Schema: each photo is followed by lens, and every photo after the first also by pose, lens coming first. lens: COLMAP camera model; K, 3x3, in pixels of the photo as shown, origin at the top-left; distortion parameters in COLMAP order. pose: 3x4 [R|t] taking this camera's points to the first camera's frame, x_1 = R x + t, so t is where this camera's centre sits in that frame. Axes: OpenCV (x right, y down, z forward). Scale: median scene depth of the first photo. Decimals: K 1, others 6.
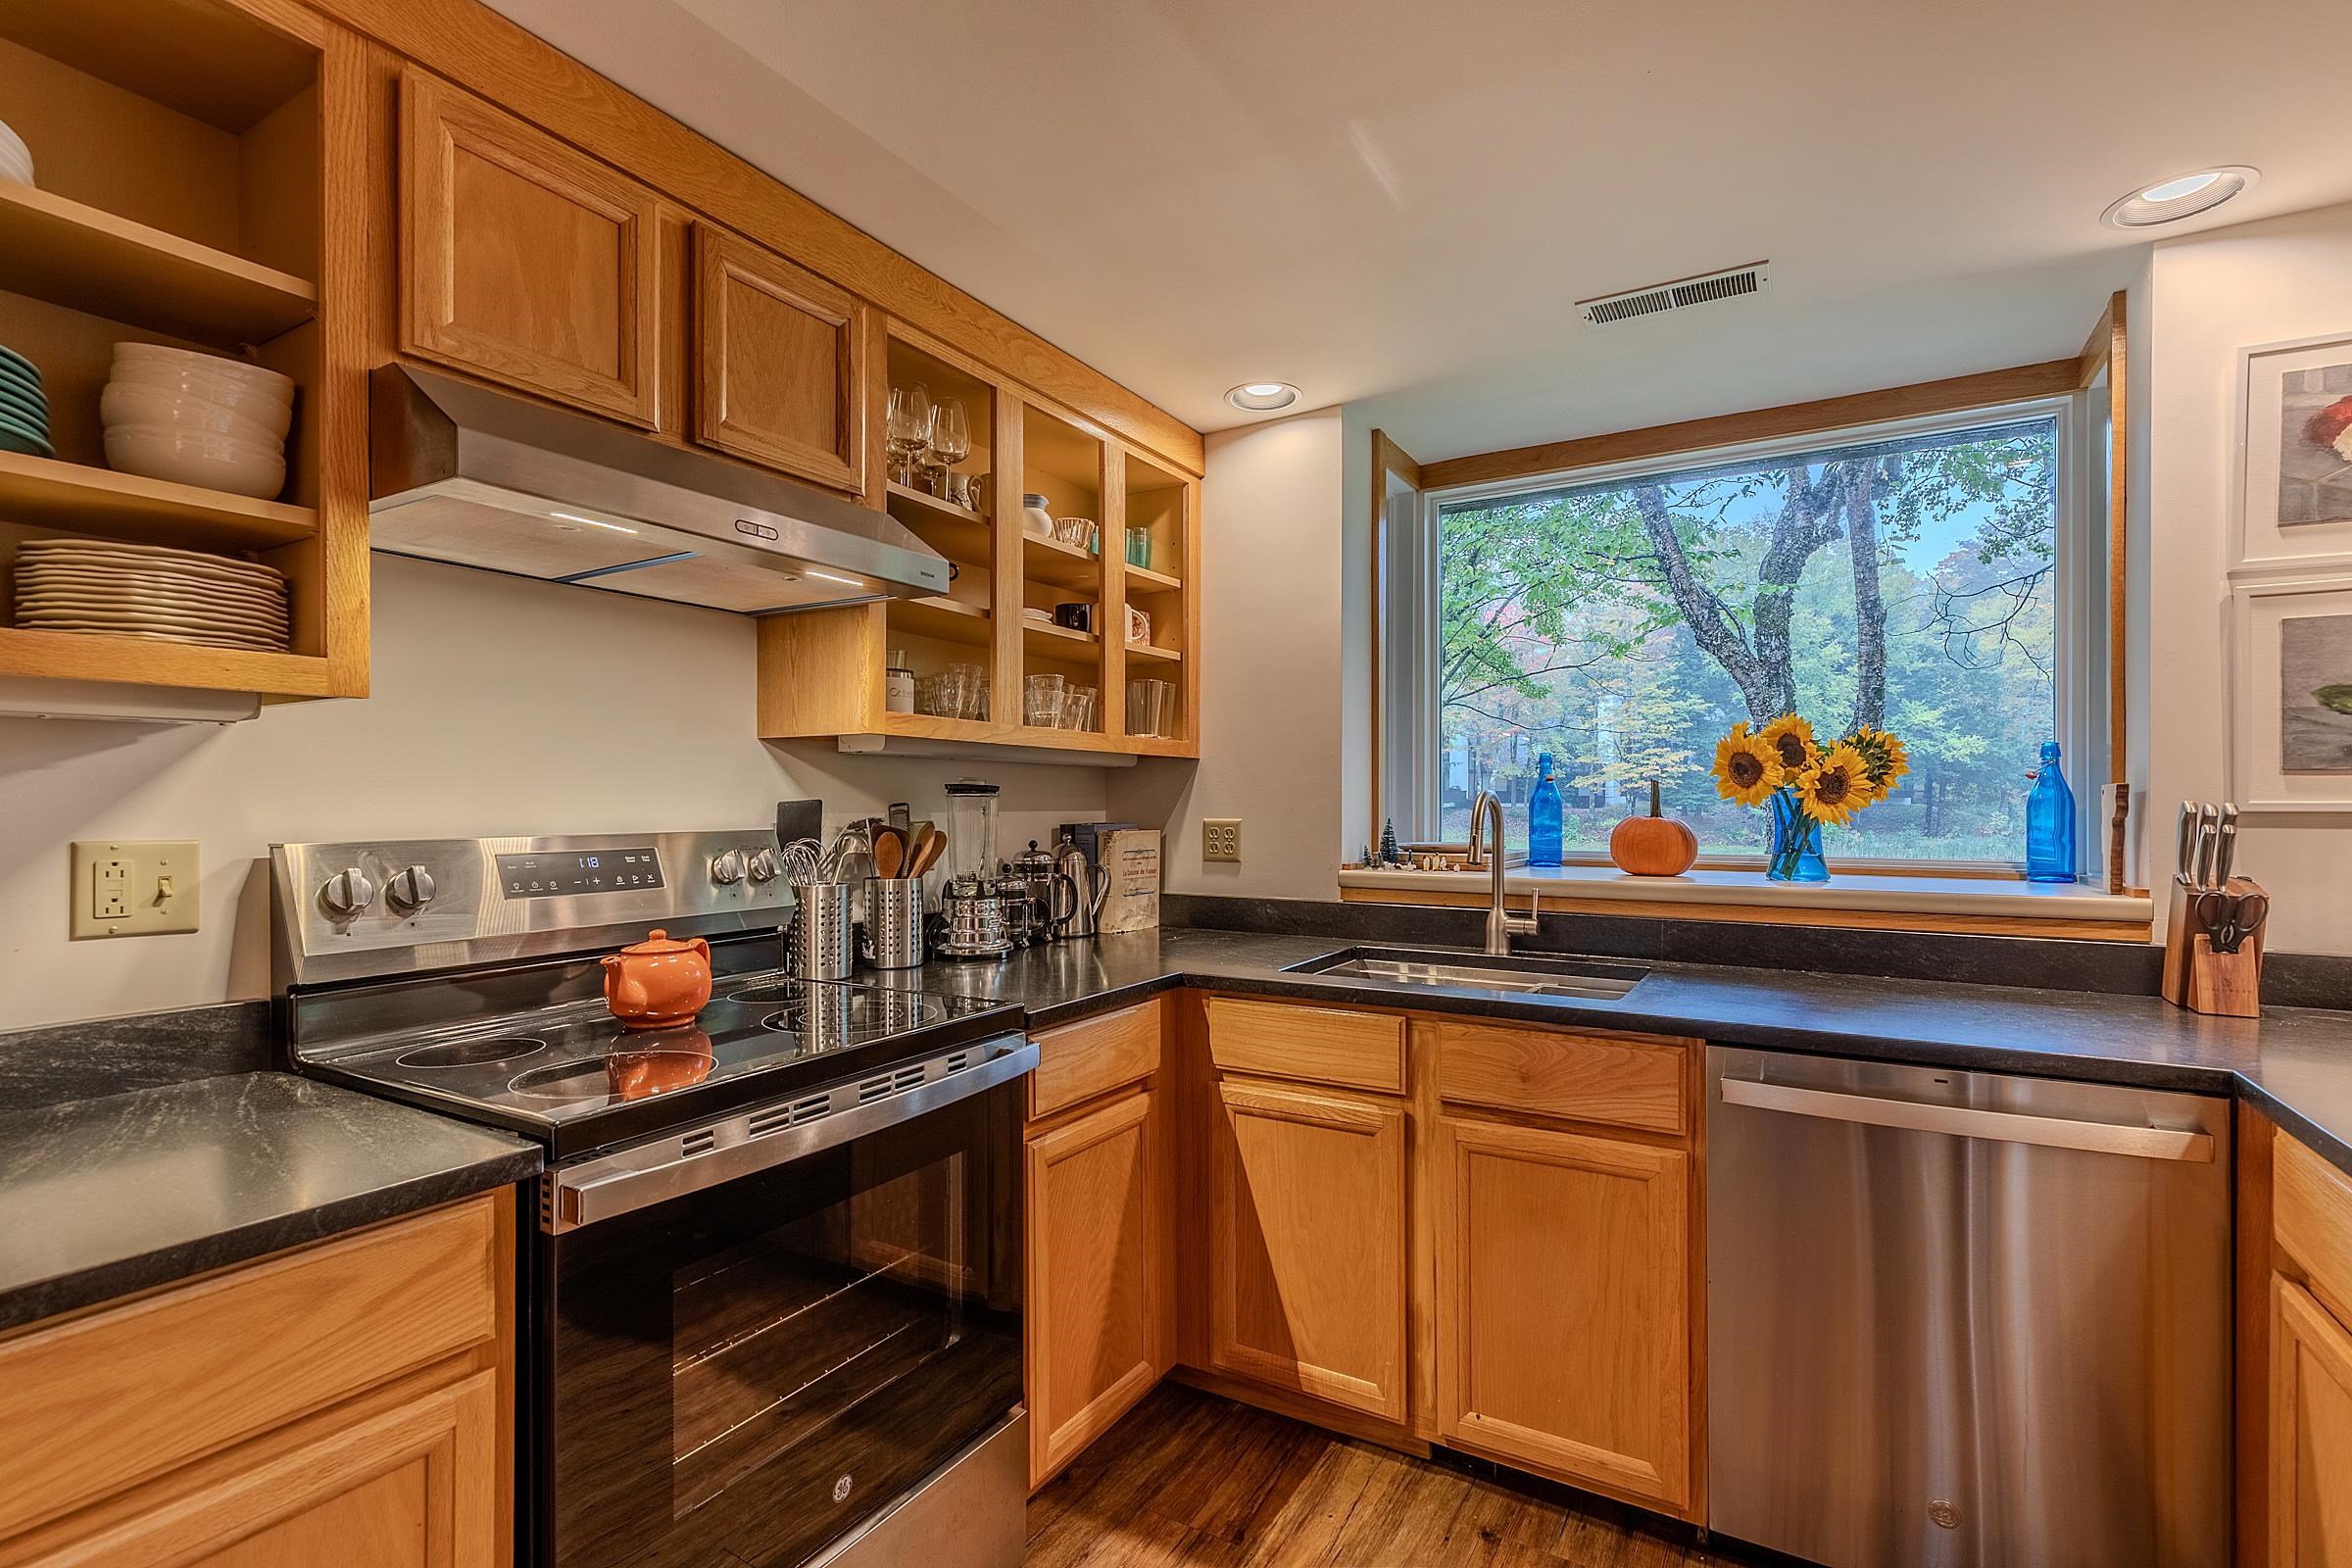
lens RADIAL K [[1085.4, 0, 1174.0], [0, 1085.4, 795.6], [0, 0, 1]] dist [0.003794, 0.000463]
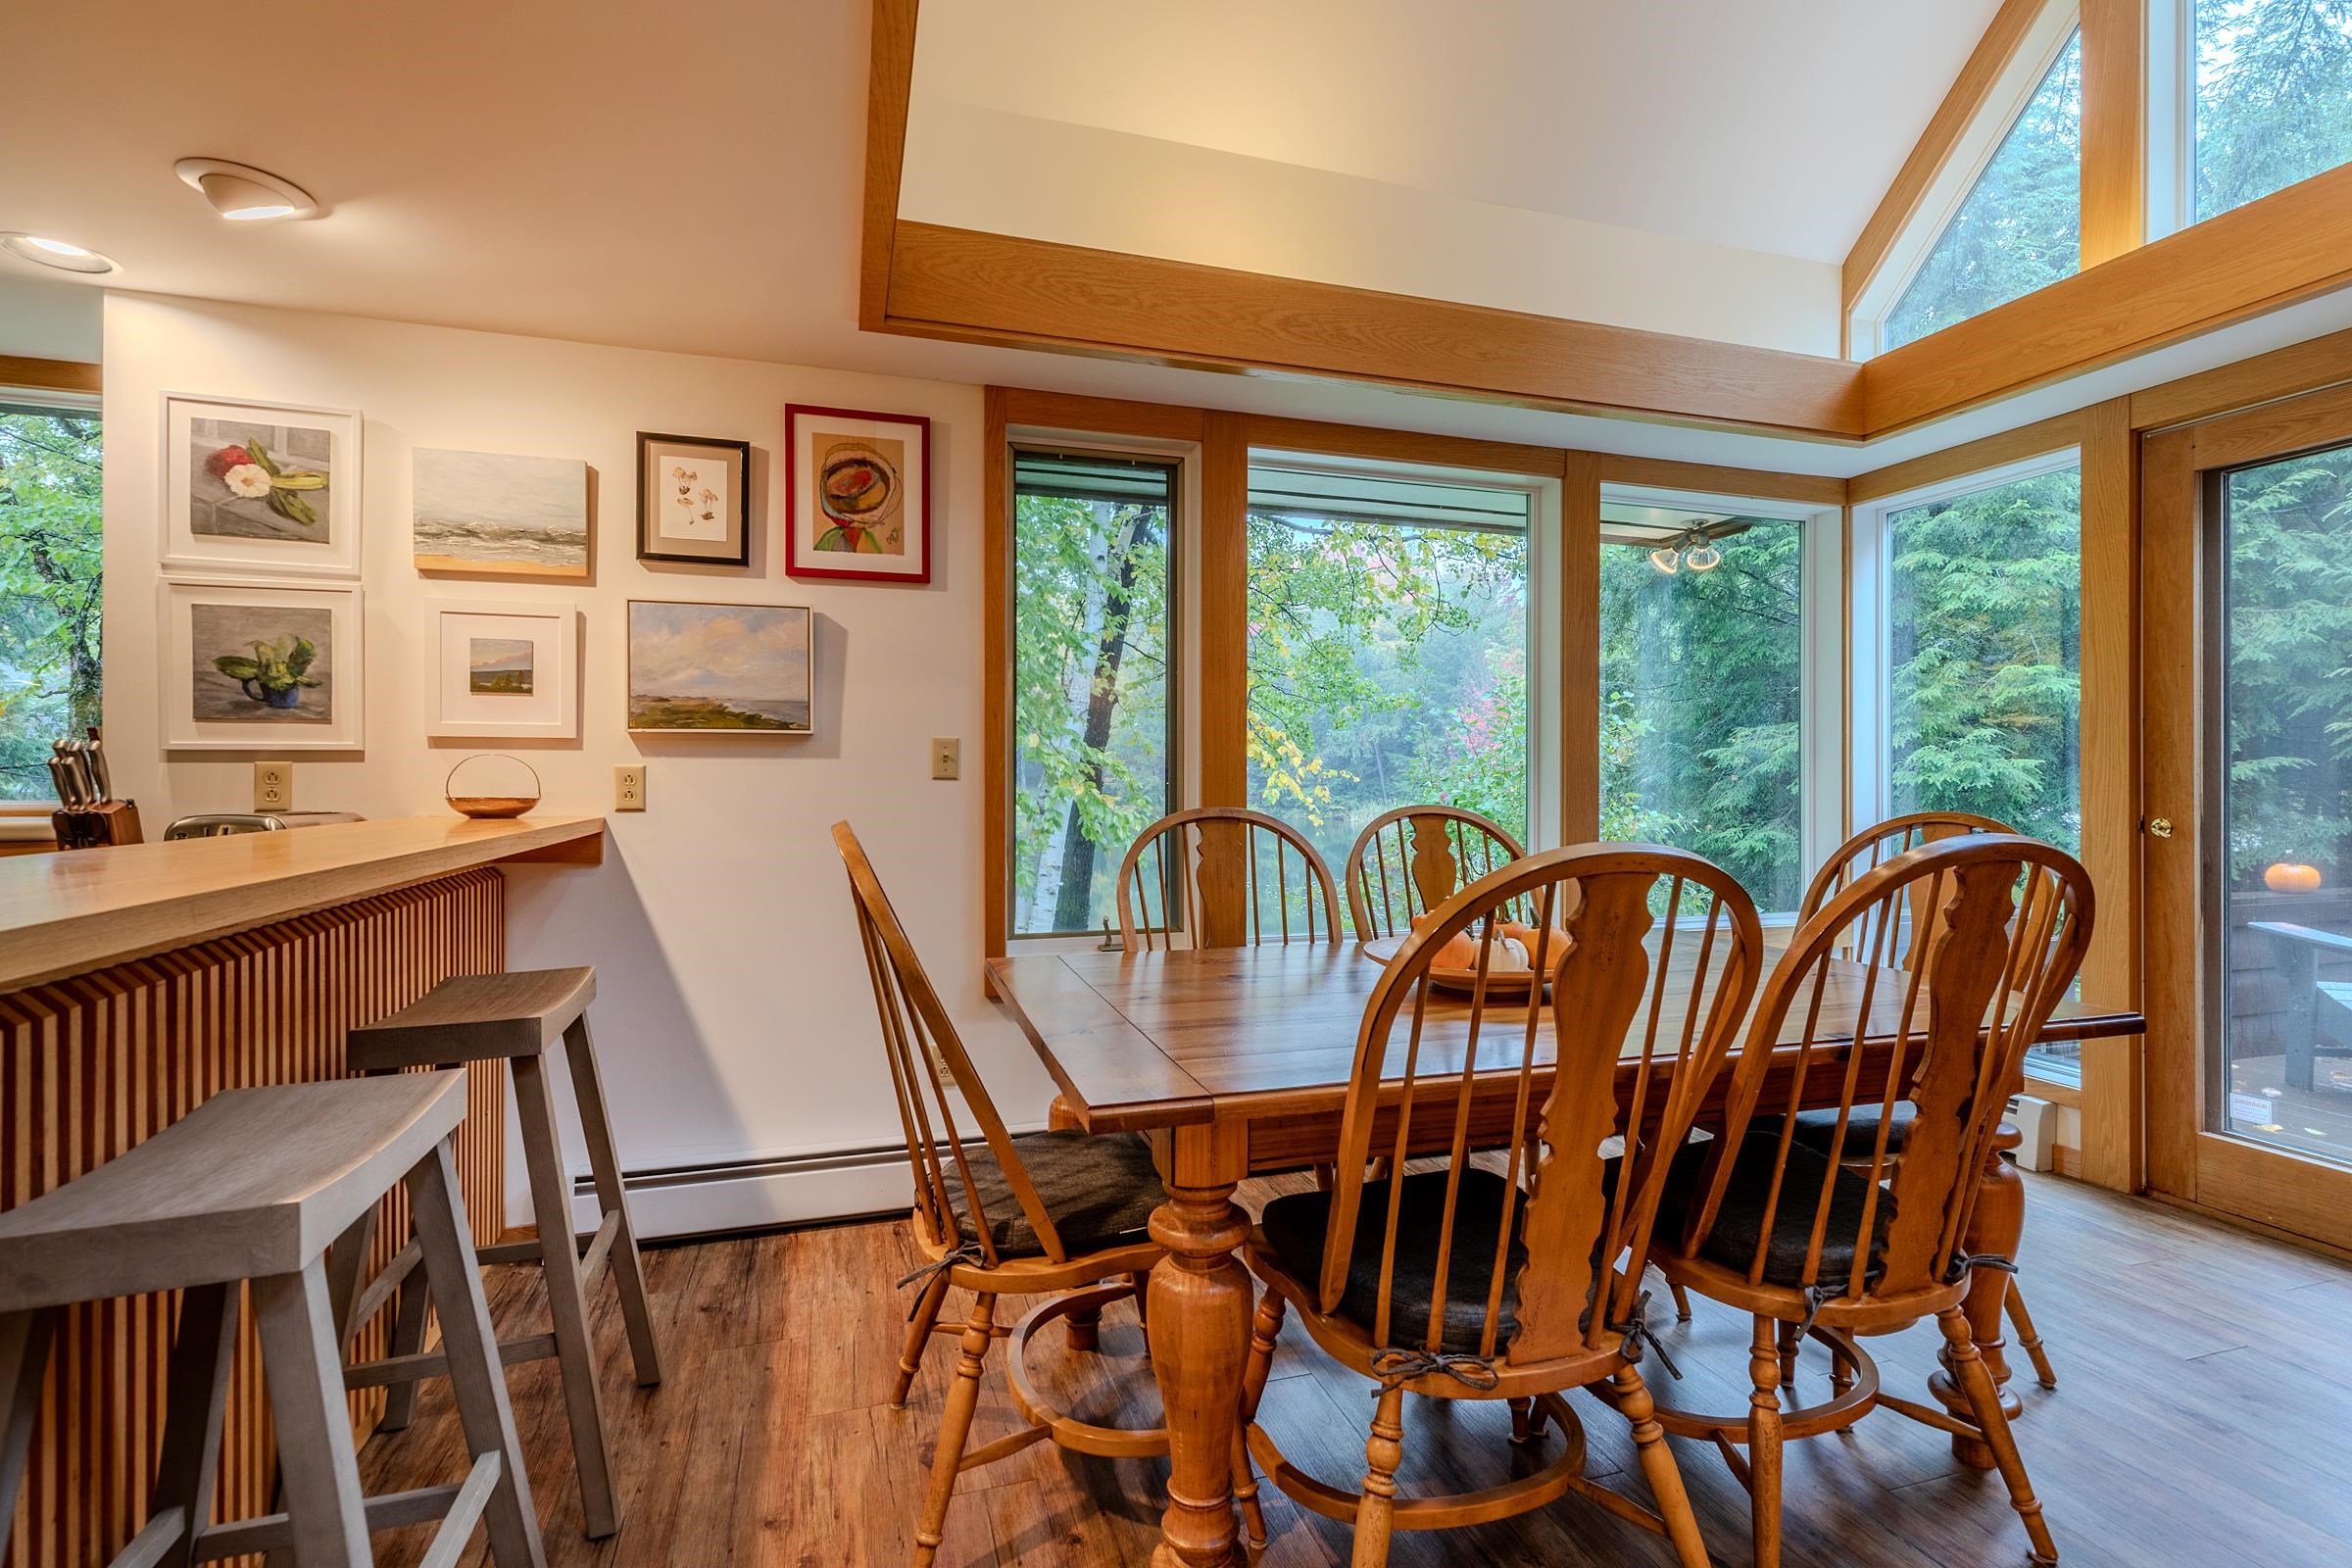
lens RADIAL K [[1052.2, 0, 1178.6], [0, 1052.2, 777.8], [0, 0, 1]] dist [0.003277, 0.000595]
pose [[0.658708, -0.001200, 0.752397, 0.736366], [-0.001337, 0.999995, 0.002766, 0.038094], [-0.752397, -0.002828, 0.658704, -0.648612]]
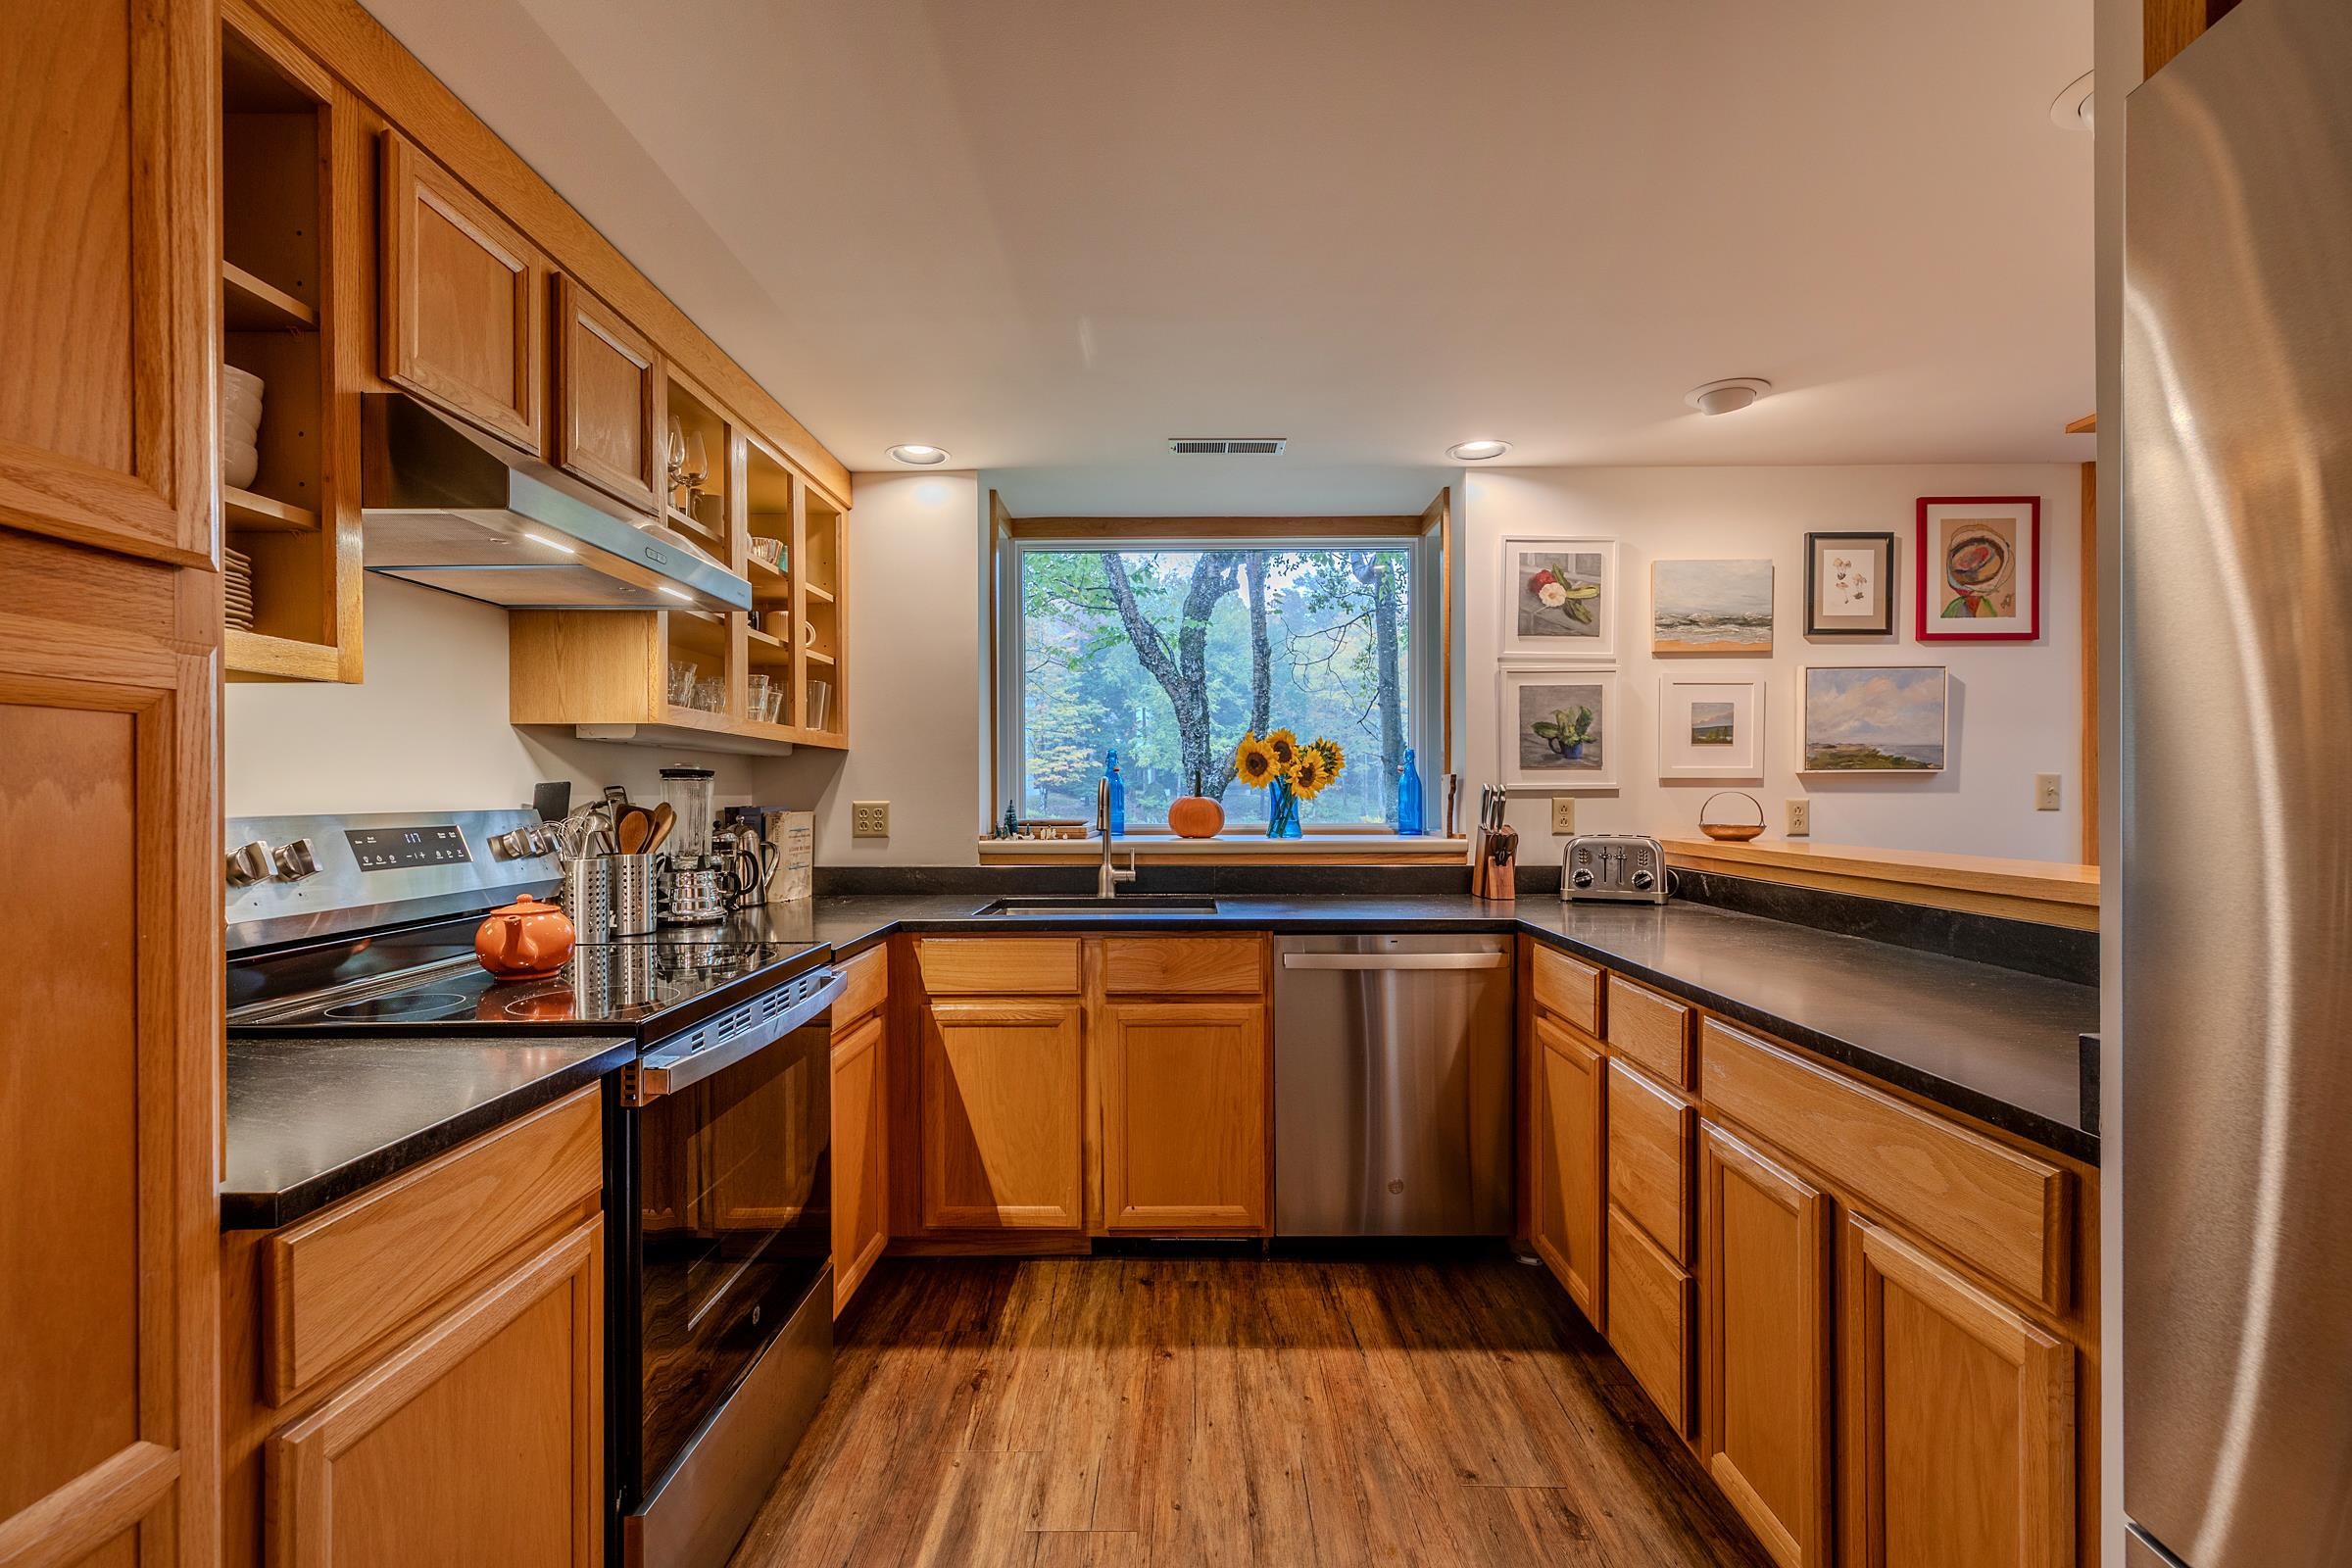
lens RADIAL K [[1065.5, 0, 1176.0], [0, 1065.5, 784.0], [0, 0, 1]] dist [0.003028, 0.000453]
pose [[0.862502, 0.001819, 0.506051, -0.352005], [0.000500, 0.999990, -0.004446, 0.011318], [-0.506054, 0.004087, 0.862492, -0.231117]]
